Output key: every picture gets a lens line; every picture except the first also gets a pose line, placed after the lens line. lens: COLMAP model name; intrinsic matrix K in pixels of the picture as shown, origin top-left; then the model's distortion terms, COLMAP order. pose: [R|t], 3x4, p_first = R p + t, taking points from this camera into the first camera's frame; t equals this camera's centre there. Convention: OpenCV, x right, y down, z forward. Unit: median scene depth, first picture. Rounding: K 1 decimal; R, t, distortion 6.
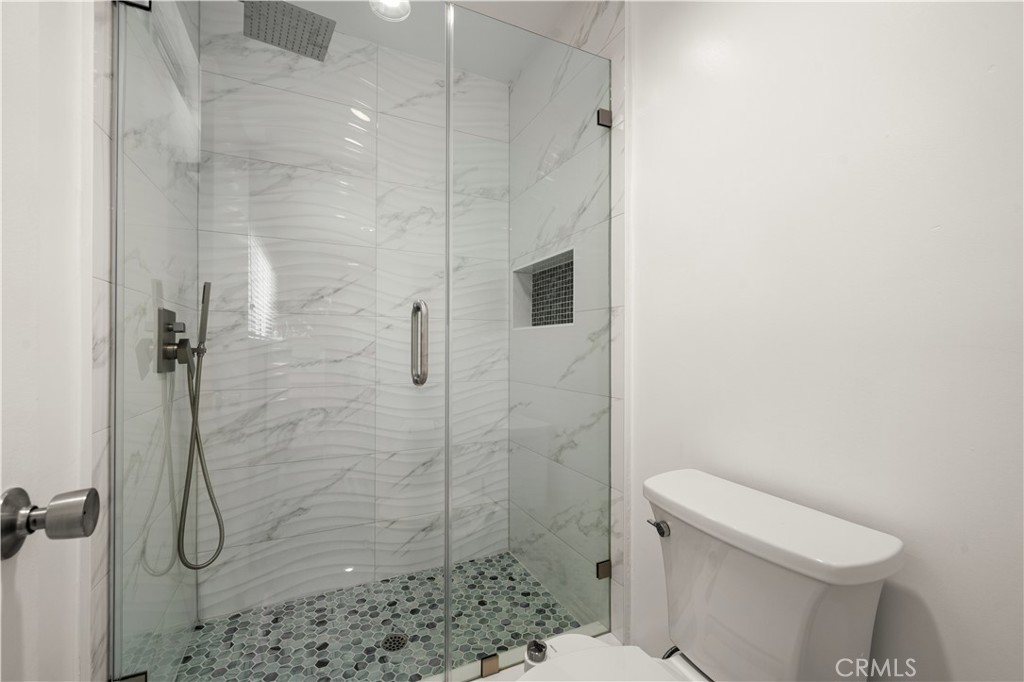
lens RADIAL K [[418.6, 0, 510.3], [0, 418.6, 348.6], [0, 0, 1]] dist [-0.004297, 0.000066]
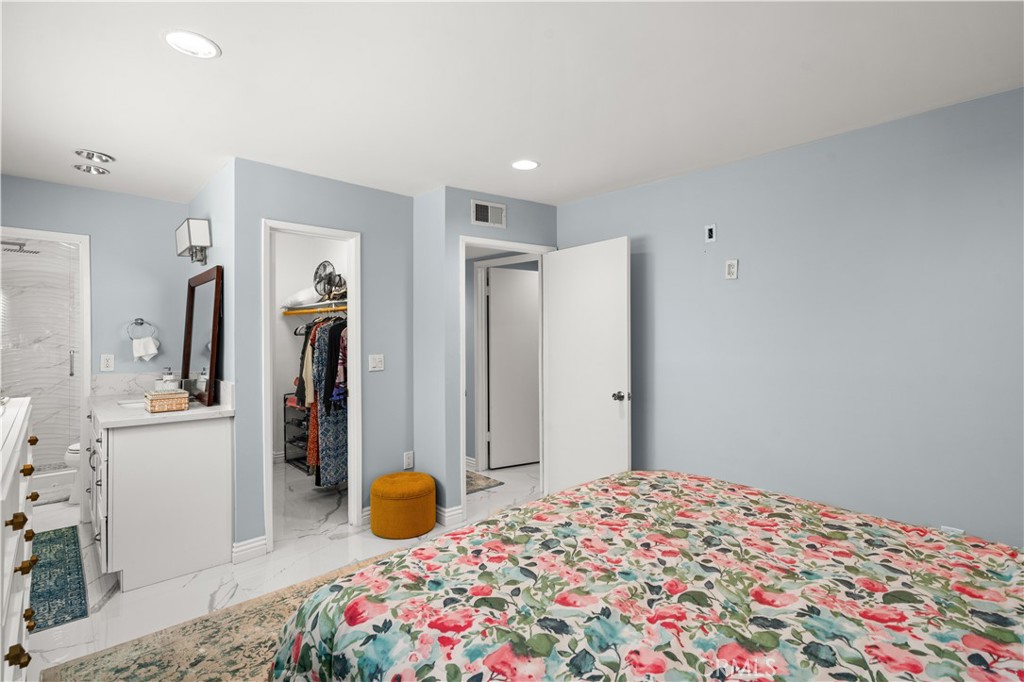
lens RADIAL K [[481.3, 0, 513.6], [0, 481.3, 337.0], [0, 0, 1]] dist [-0.000360, 0.001262]
pose [[0.953650, 0.002573, 0.300906, 1.318166], [-0.003716, 0.999988, 0.003227, -0.166806], [-0.300894, -0.004196, 0.953648, -2.468595]]
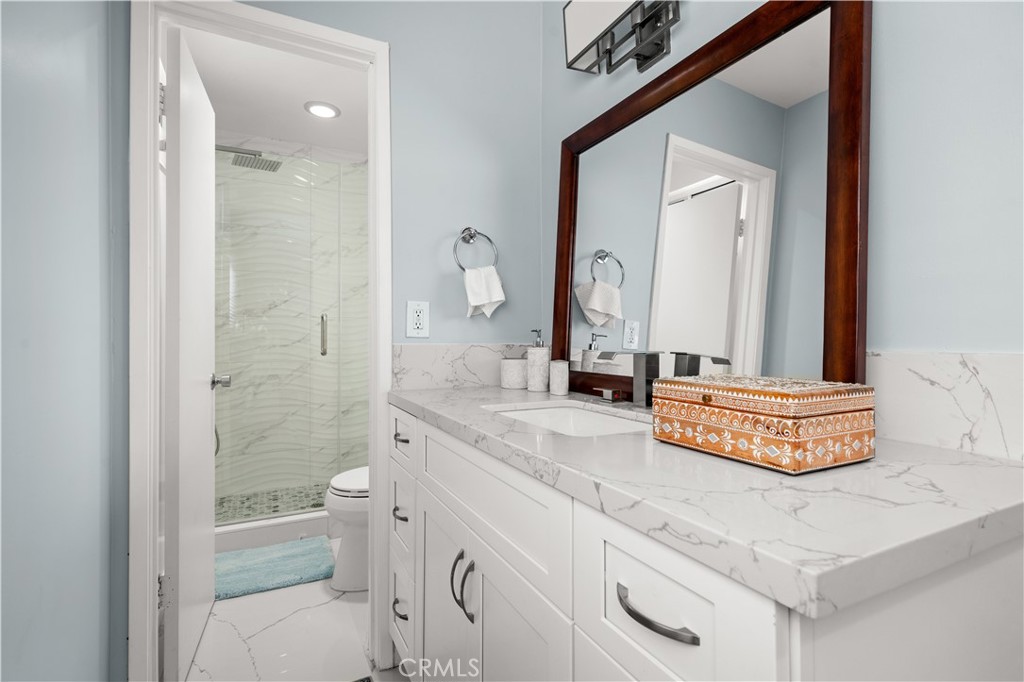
lens RADIAL K [[481.3, 0, 511.5], [0, 481.3, 338.1], [0, 0, 1]] dist [-0.000360, 0.001262]
pose [[0.999581, 0.000330, 0.028928, 0.418194], [-0.000387, 0.999998, 0.001957, -0.003893], [-0.028927, -0.001967, 0.999580, -0.911586]]
